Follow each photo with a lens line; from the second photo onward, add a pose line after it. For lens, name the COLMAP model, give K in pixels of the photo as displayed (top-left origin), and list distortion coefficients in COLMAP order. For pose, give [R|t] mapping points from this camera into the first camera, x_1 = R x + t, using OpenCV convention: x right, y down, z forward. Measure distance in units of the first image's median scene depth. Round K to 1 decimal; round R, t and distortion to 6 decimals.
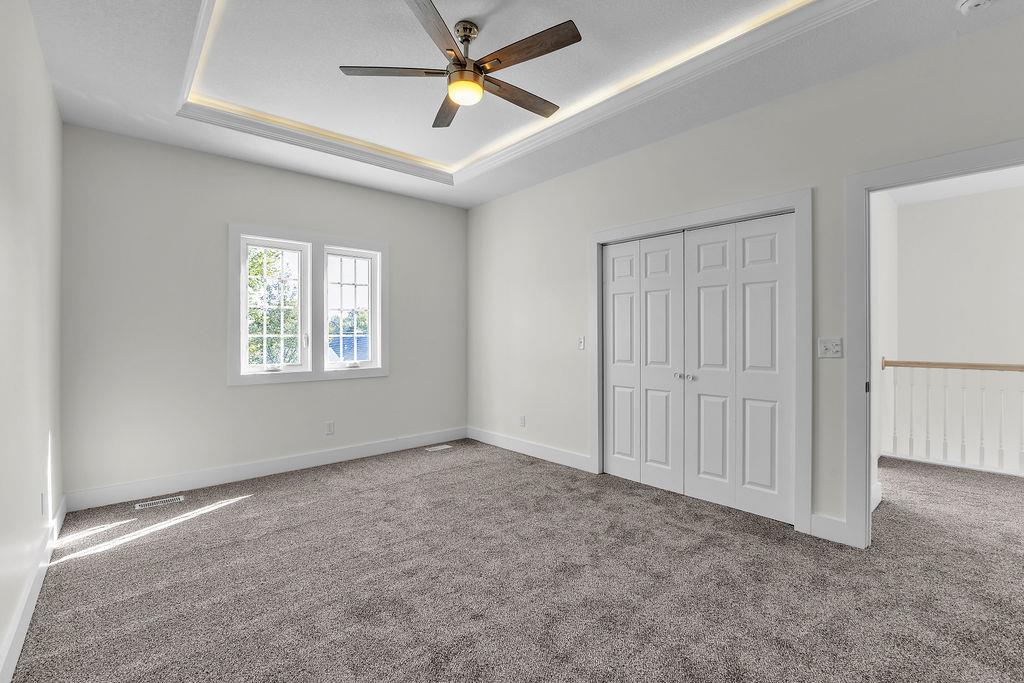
lens RADIAL K [[461.8, 0, 503.1], [0, 461.8, 339.1], [0, 0, 1]] dist [0.004788, -0.000473]
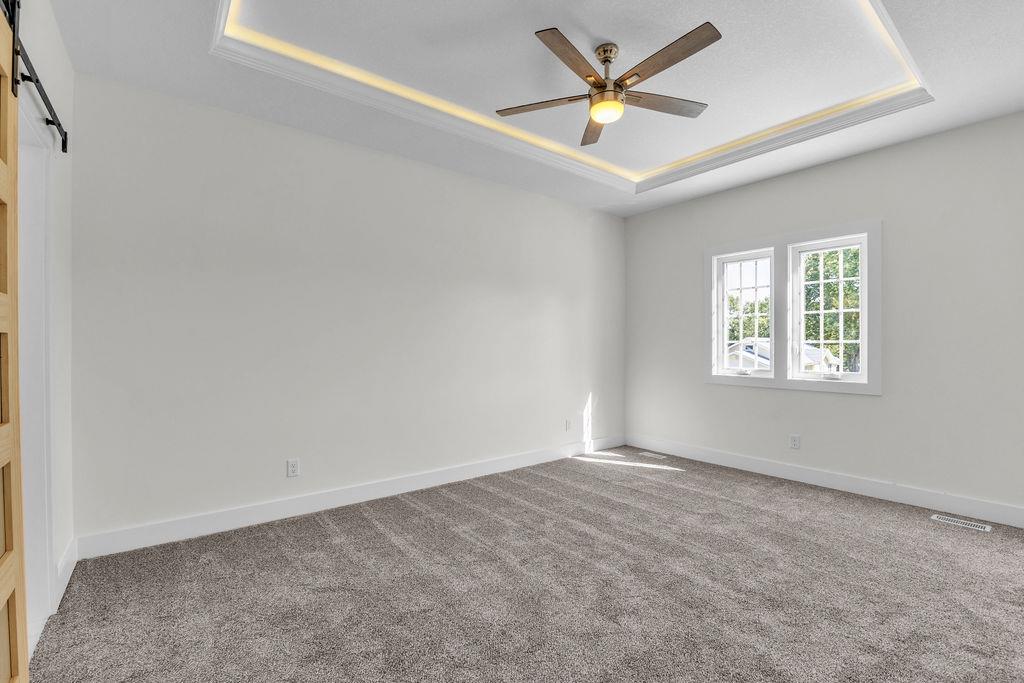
lens RADIAL K [[439.7, 0, 505.0], [0, 439.7, 348.1], [0, 0, 1]] dist [-0.005018, -0.000815]
pose [[-0.045866, 0.014501, -0.998842, 0.598845], [-0.003967, 0.999884, 0.014698, -0.005767], [0.998940, 0.004636, -0.045804, 0.528507]]
